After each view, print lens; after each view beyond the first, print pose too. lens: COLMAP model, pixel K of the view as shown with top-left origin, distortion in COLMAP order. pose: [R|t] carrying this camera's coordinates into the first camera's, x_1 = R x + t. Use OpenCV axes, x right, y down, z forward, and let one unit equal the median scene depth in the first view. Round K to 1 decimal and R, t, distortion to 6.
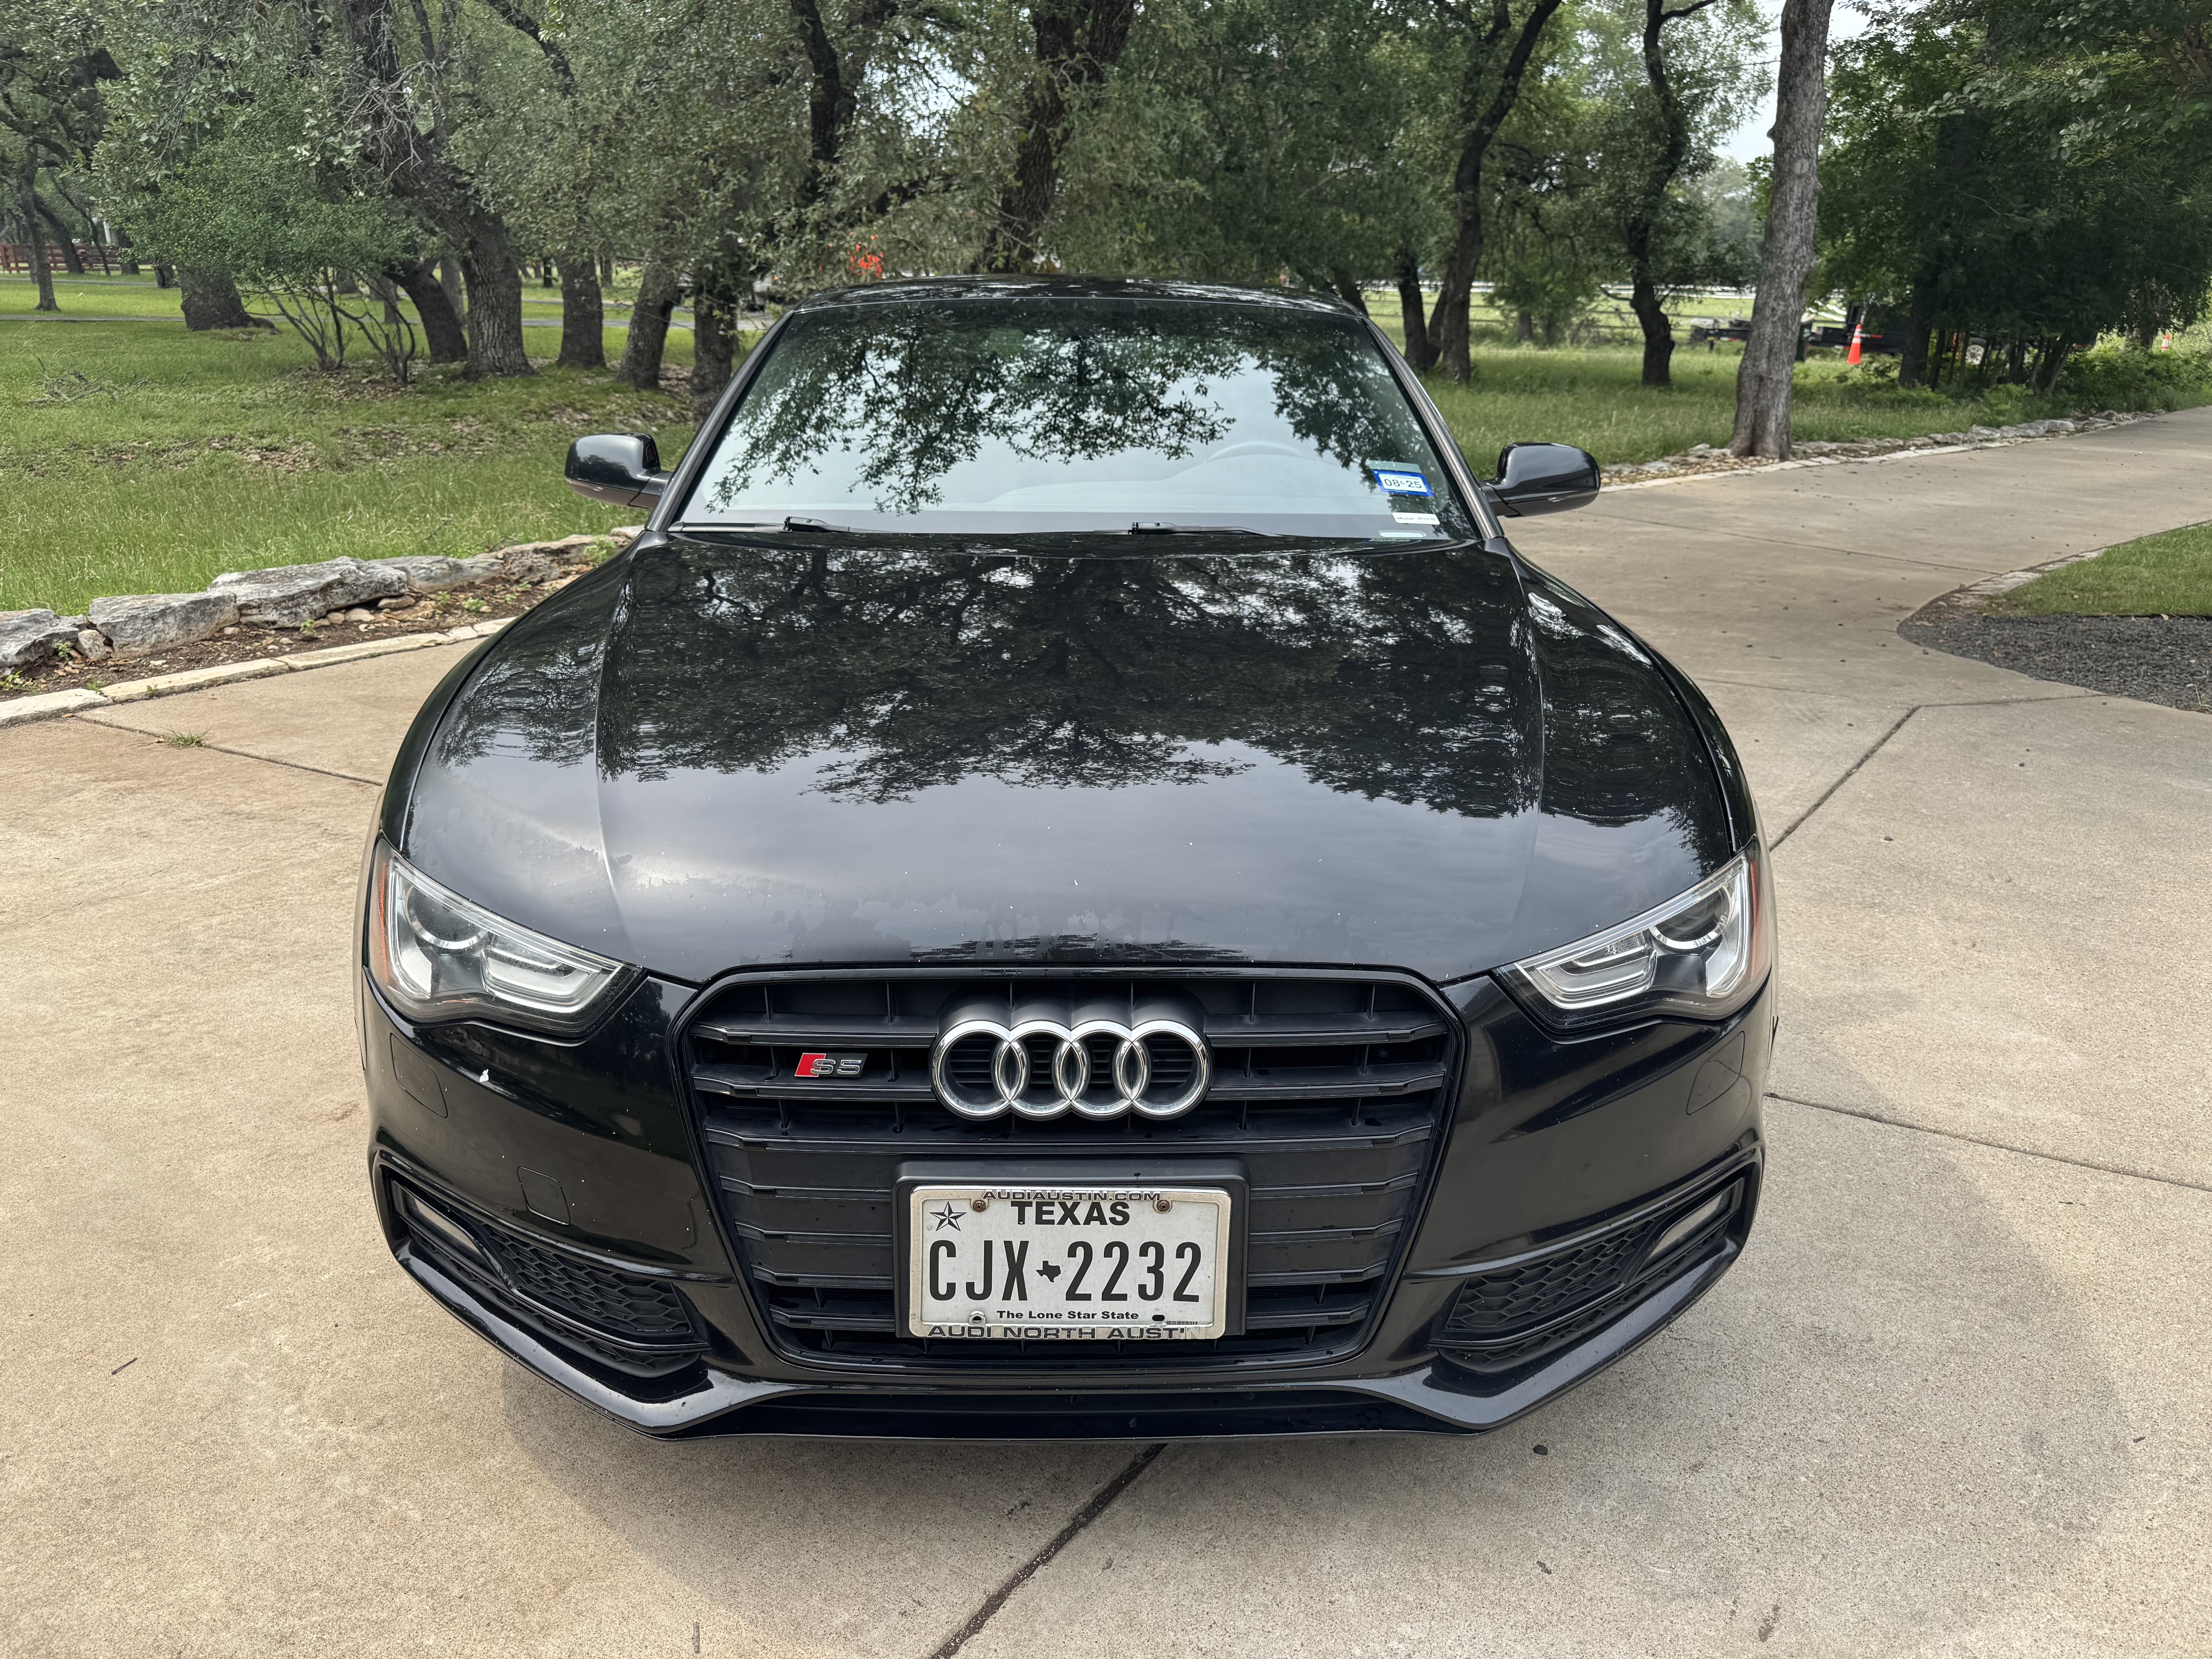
lens RADIAL K [[1535.6, 0, 1111.2], [0, 1535.6, 818.1], [0, 0, 1]] dist [-0.001400, -0.003862]
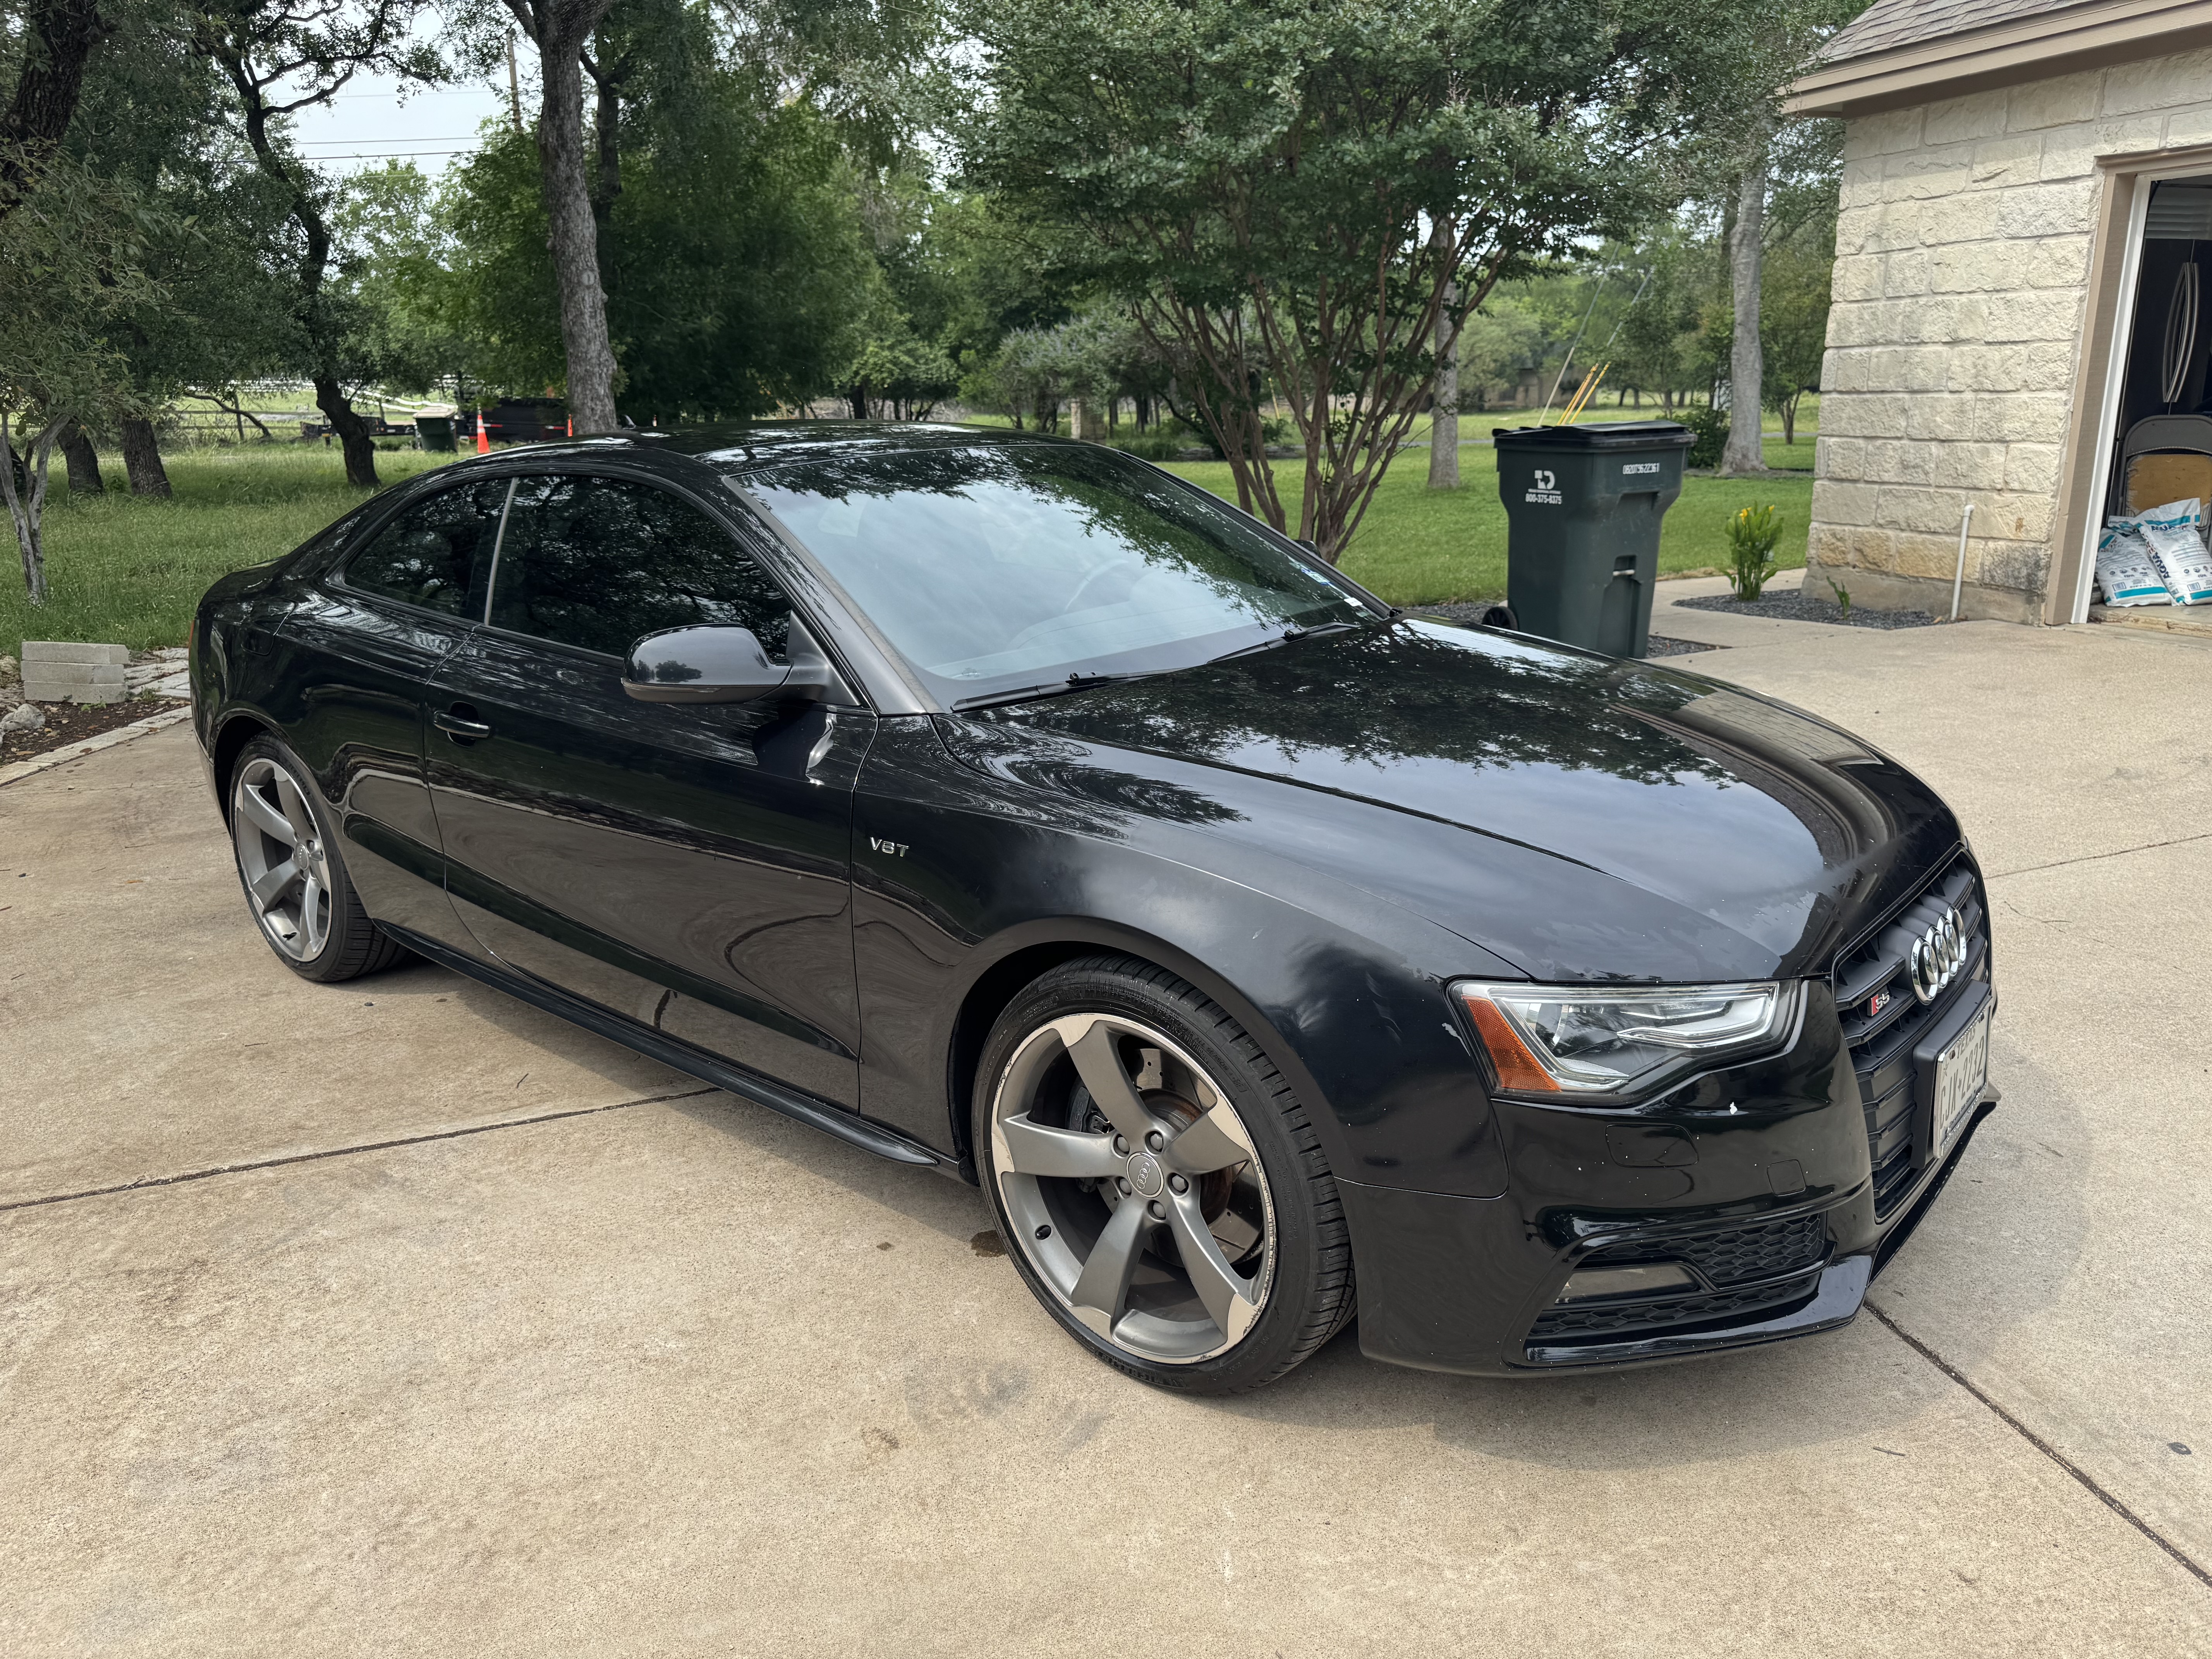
lens RADIAL K [[1535.6, 0, 1111.2], [0, 1535.6, 818.1], [0, 0, 1]] dist [-0.001400, -0.003862]
pose [[0.672565, -0.221435, 0.706133, -0.388911], [0.259733, 0.964116, 0.054950, -0.062912], [-0.692962, 0.146449, 0.705944, 0.110834]]
